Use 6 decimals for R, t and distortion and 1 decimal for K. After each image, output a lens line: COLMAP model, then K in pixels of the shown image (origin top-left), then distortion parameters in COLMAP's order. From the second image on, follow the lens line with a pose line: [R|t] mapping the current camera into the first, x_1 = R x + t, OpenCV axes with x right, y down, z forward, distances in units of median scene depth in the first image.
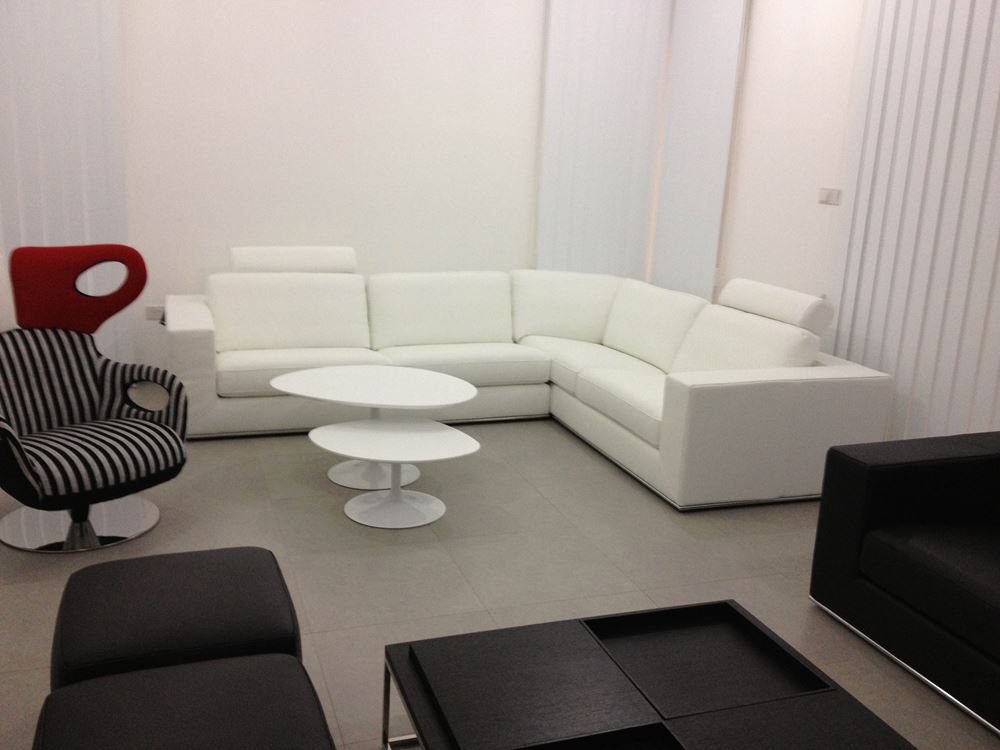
lens RADIAL K [[938.4, 0, 500.0], [0, 938.4, 375.0], [0, 0, 1]] dist [0.124051, -0.264713]
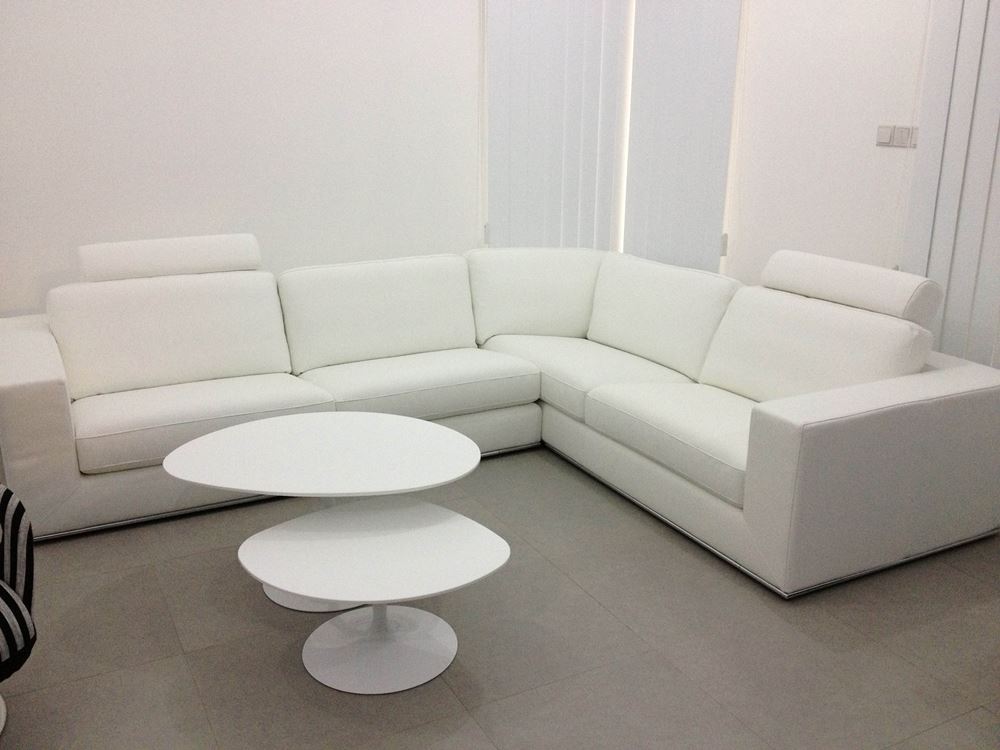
lens RADIAL K [[938.4, 0, 500.0], [0, 938.4, 375.0], [0, 0, 1]] dist [0.124051, -0.264713]
pose [[0.988576, -0.076495, 0.129869, -0.098422], [0.069382, 0.995877, 0.058440, -0.078247], [-0.133804, -0.048762, 0.989808, 0.339293]]
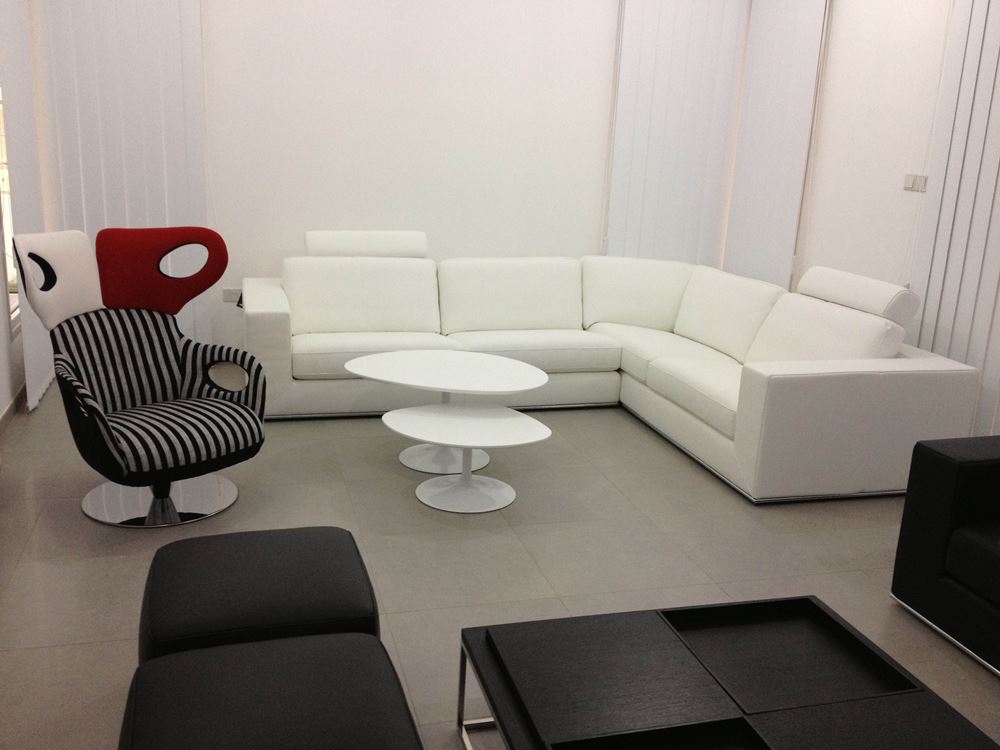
lens RADIAL K [[938.4, 0, 500.0], [0, 938.4, 375.0], [0, 0, 1]] dist [0.124051, -0.264713]
pose [[0.997869, 0.017636, -0.062824, -0.013745], [-0.016733, 0.999749, 0.014875, 0.000466], [0.063070, -0.013792, 0.997914, 0.003458]]
